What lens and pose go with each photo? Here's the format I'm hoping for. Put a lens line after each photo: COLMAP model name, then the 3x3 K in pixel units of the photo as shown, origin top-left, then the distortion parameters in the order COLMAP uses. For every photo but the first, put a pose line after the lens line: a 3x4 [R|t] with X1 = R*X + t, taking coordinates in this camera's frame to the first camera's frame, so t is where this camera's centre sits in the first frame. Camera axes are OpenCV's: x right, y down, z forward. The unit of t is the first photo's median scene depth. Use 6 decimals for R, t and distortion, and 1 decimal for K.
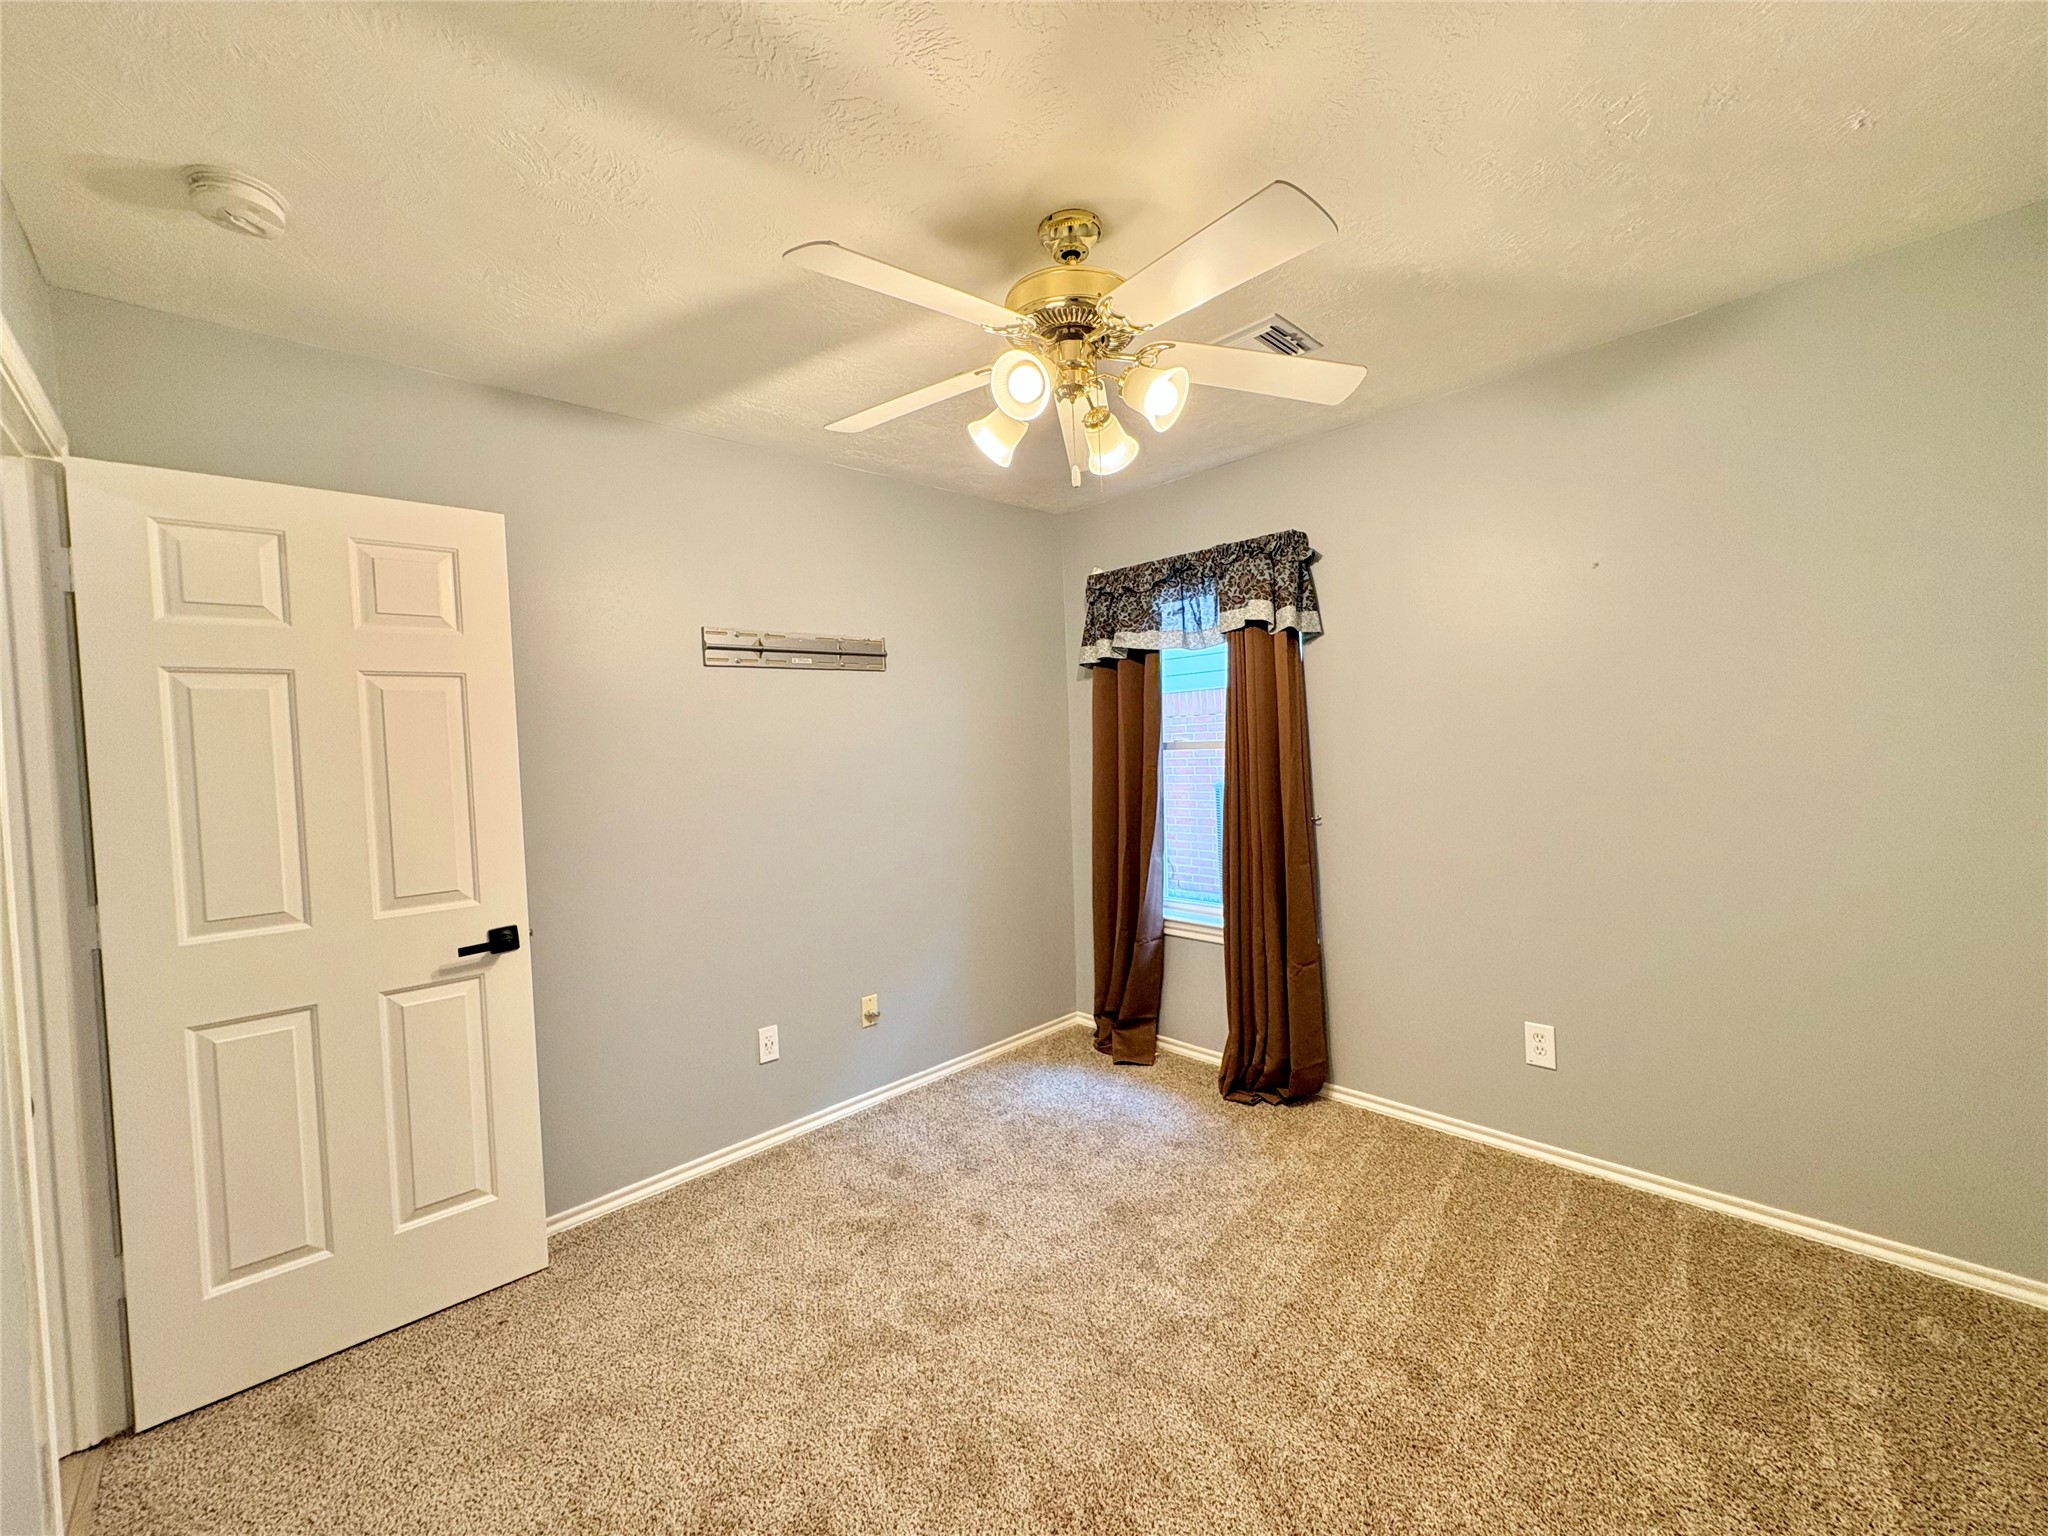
lens RADIAL K [[813.6, 0, 1024.2], [0, 813.6, 764.3], [0, 0, 1]] dist [0.000595, 0.000317]
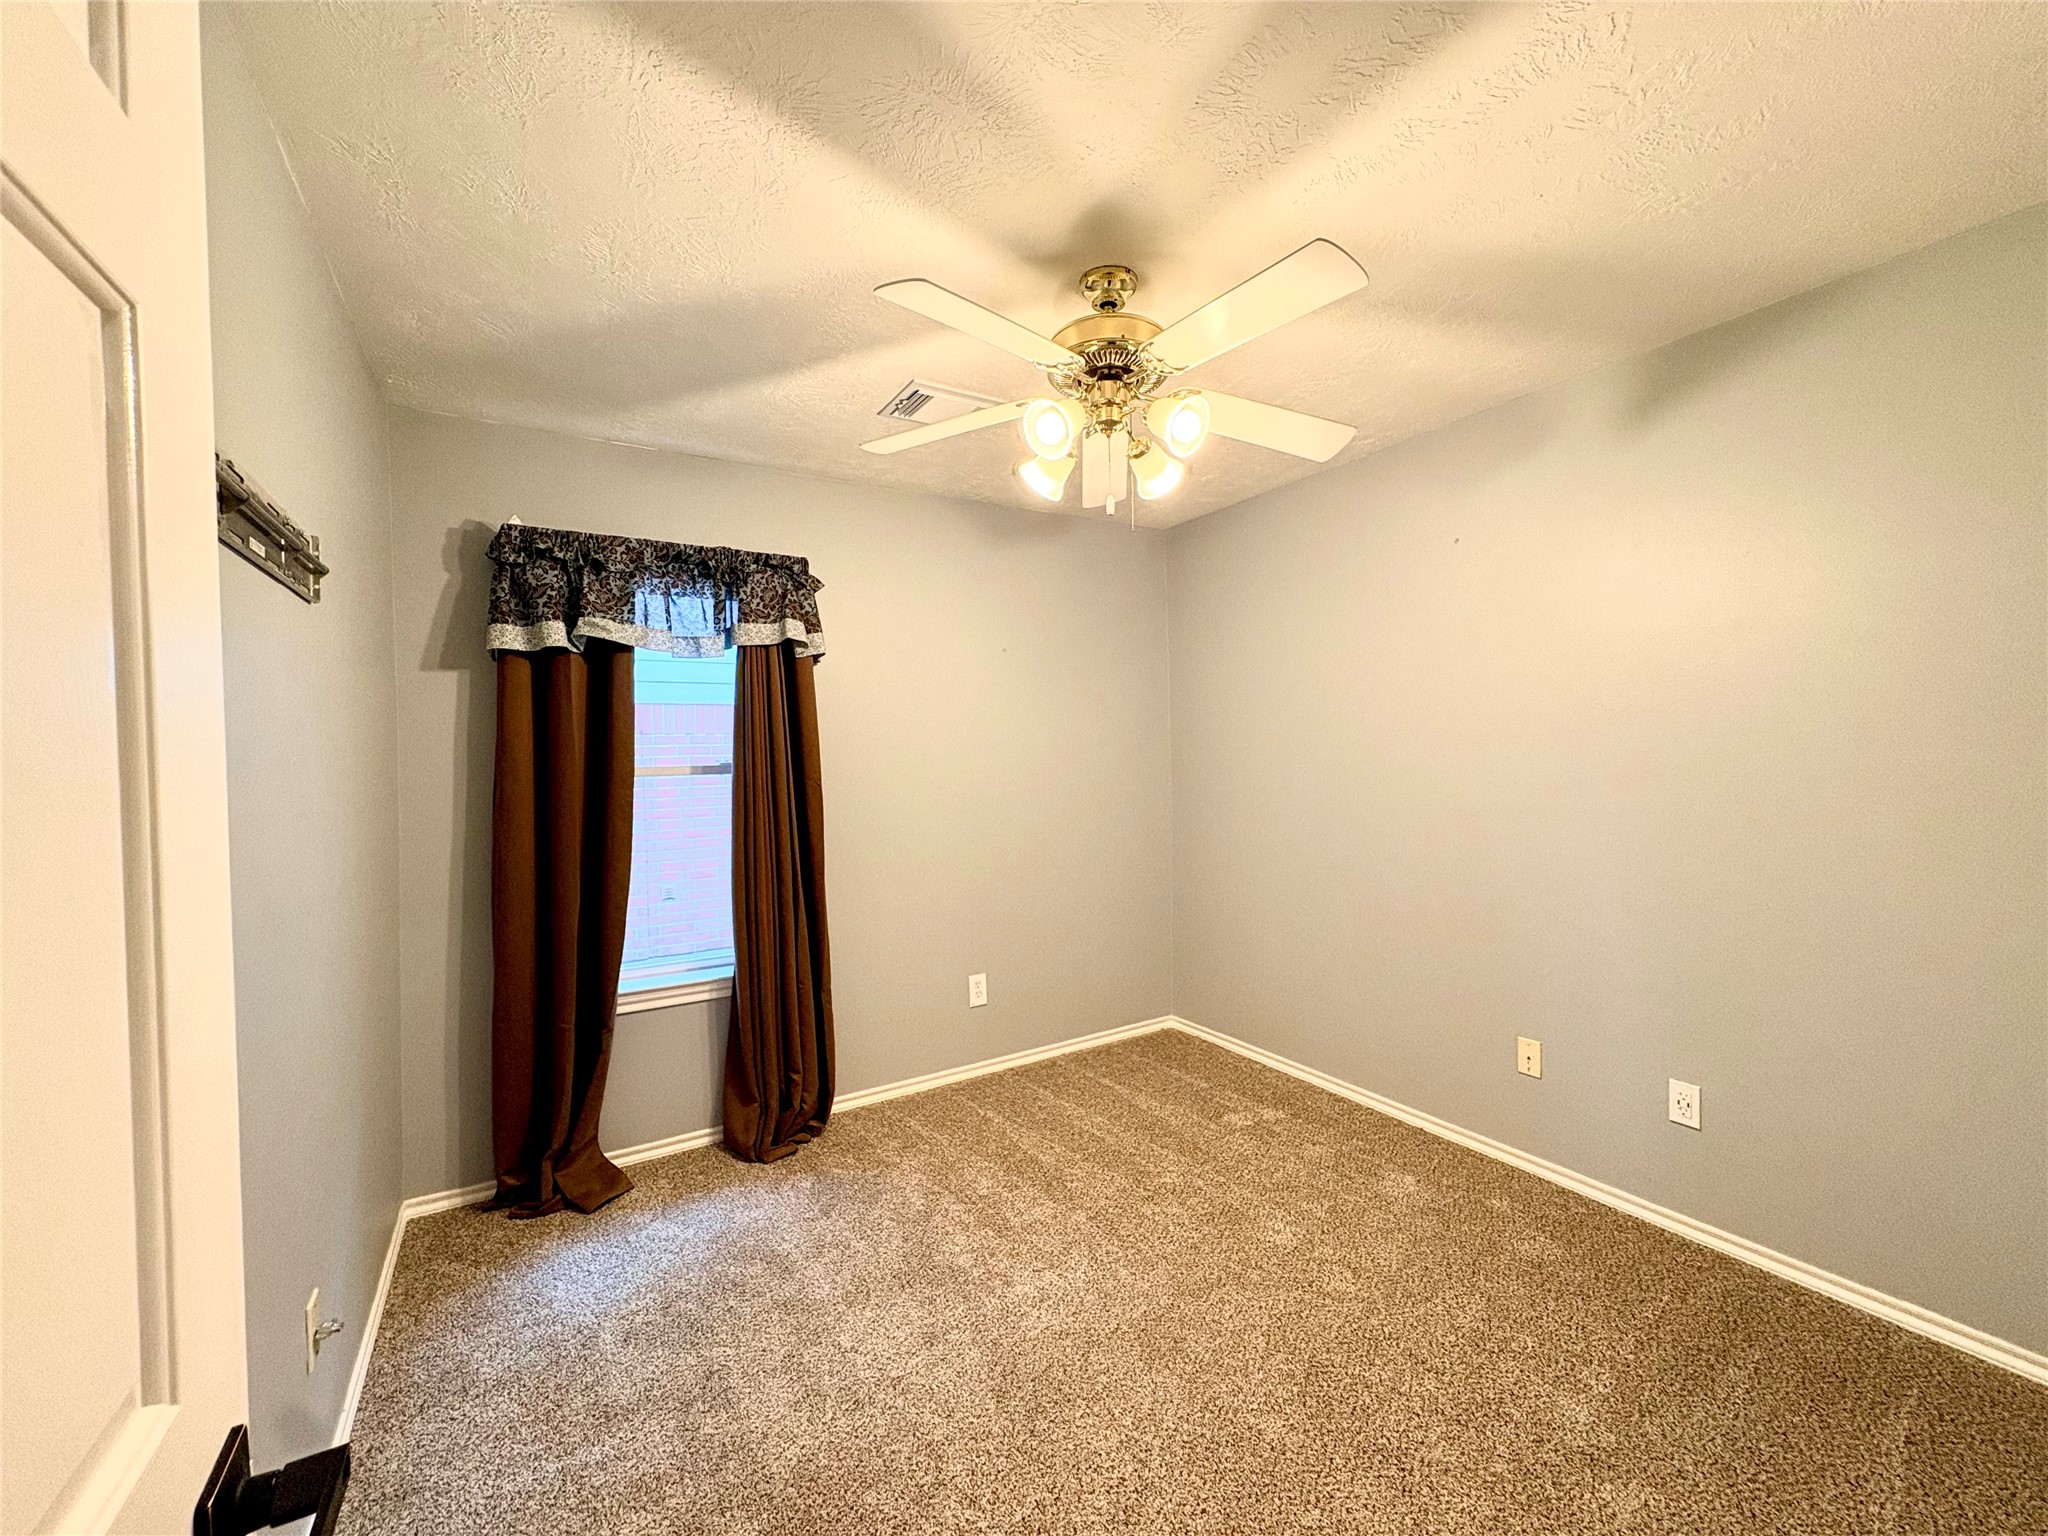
lens RADIAL K [[813.6, 0, 1024.2], [0, 813.6, 764.3], [0, 0, 1]] dist [0.000595, 0.000317]
pose [[0.218029, 0.026577, 0.975580, -0.618260], [0.037461, 0.998665, -0.035578, 0.015882], [-0.975223, 0.044304, 0.216742, 0.546333]]
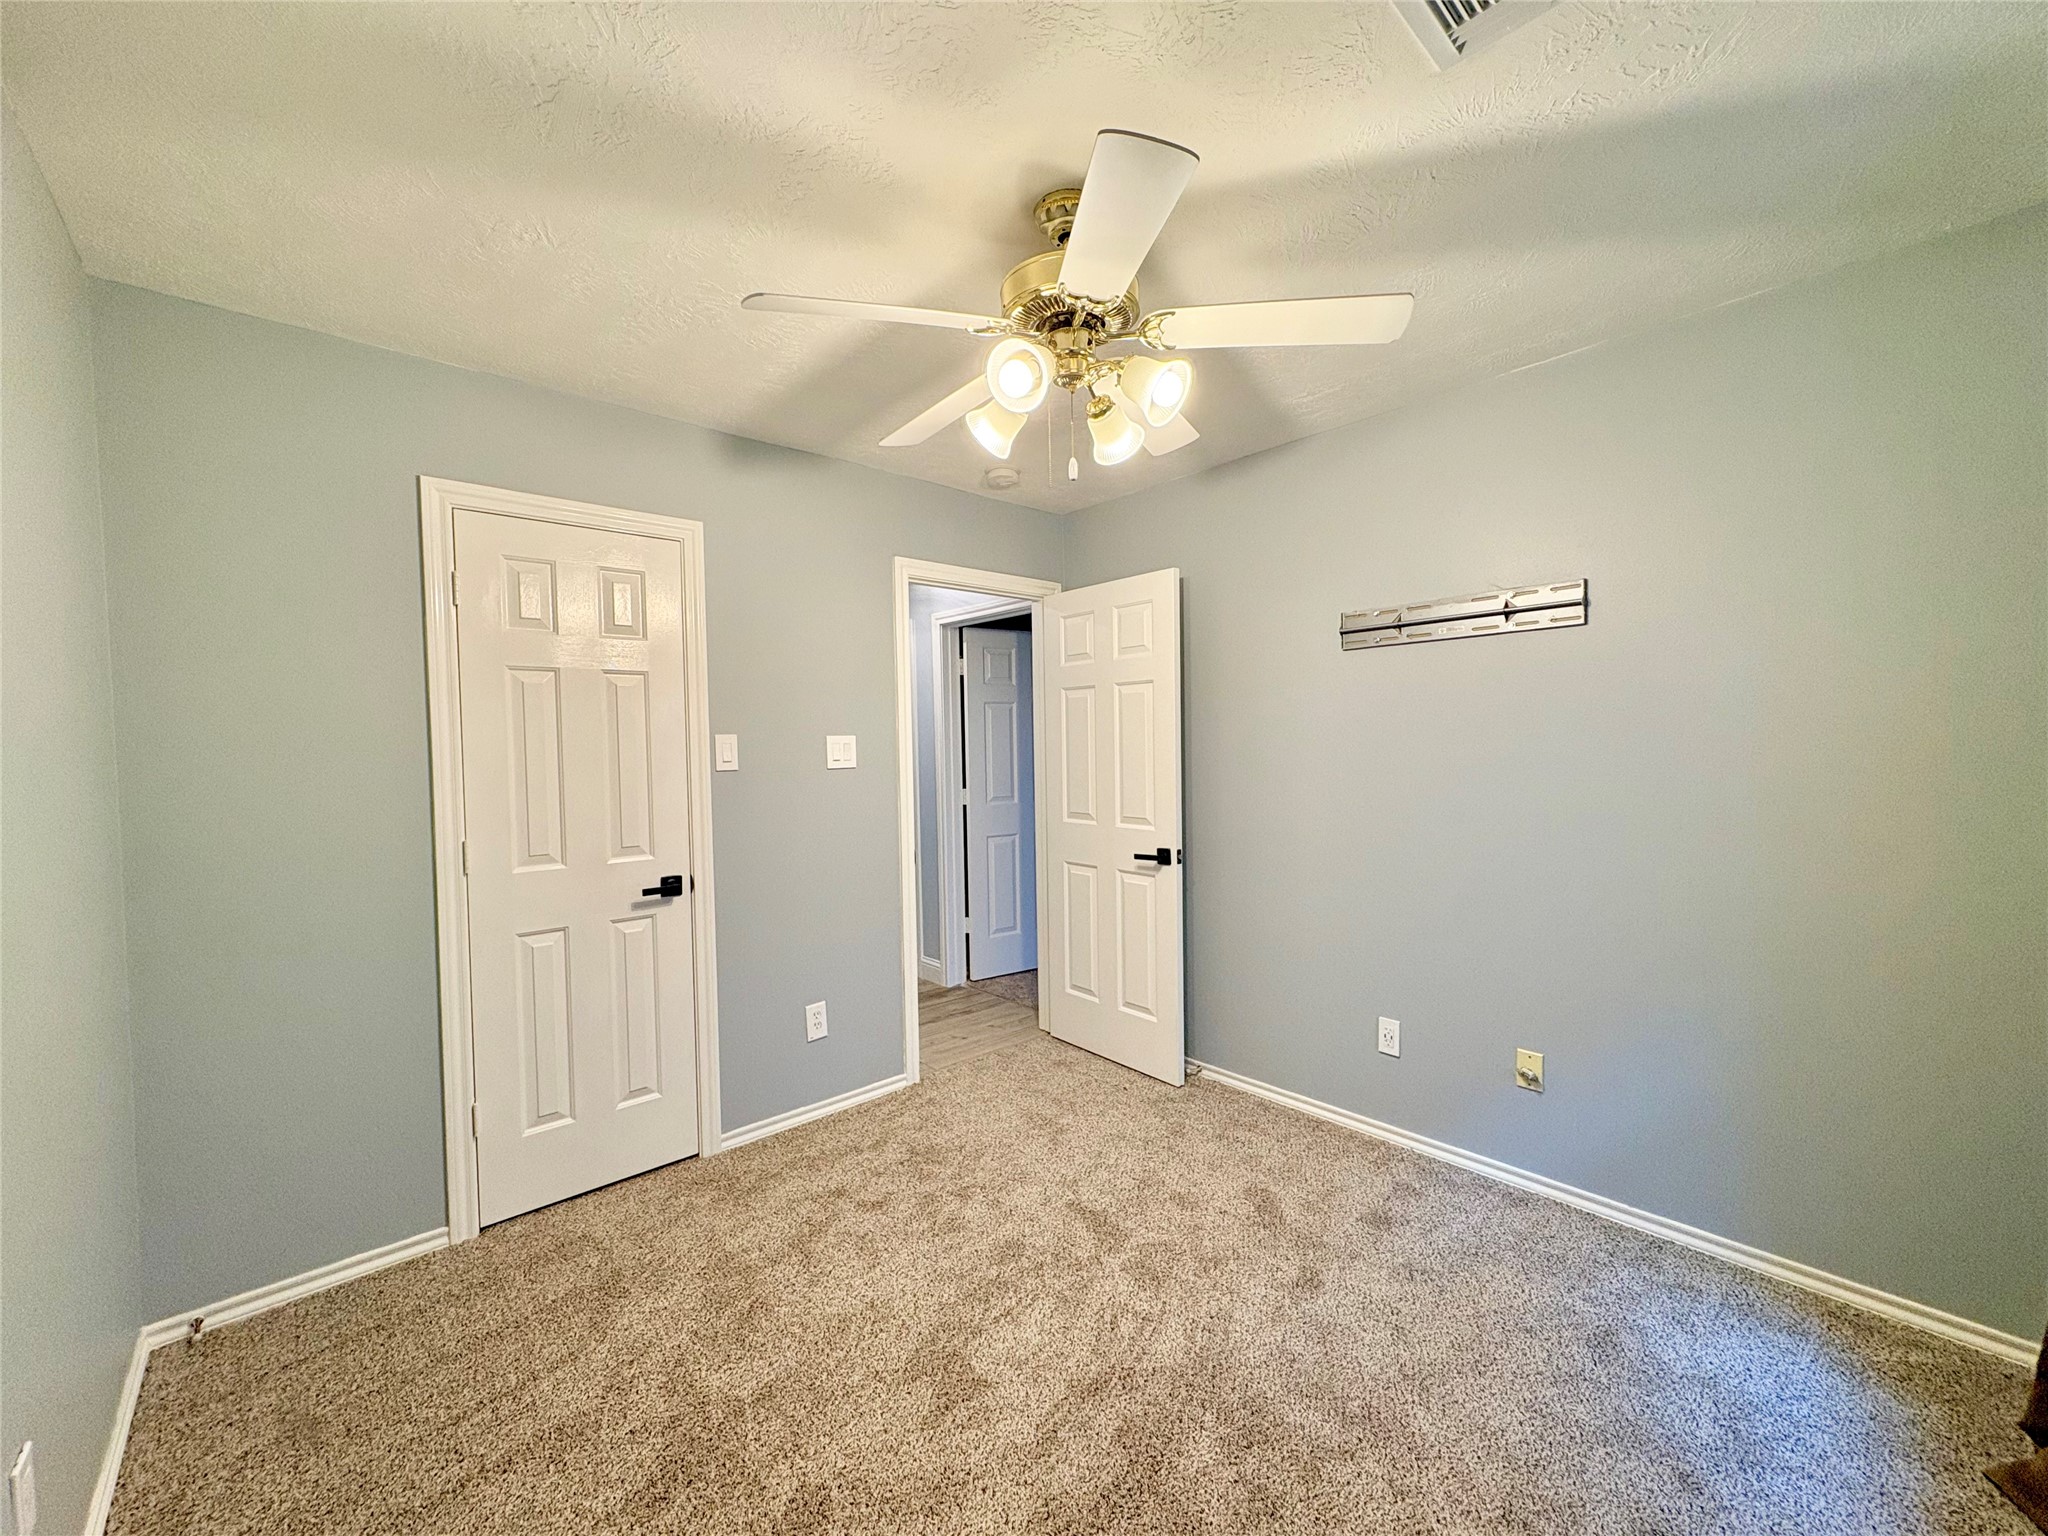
lens RADIAL K [[813.6, 0, 1024.2], [0, 813.6, 764.3], [0, 0, 1]] dist [0.000595, 0.000317]
pose [[-0.050908, 0.066546, -0.996484, 0.650173], [-0.005488, 0.997744, 0.066911, -0.040844], [0.998688, 0.008875, -0.050428, 0.614850]]
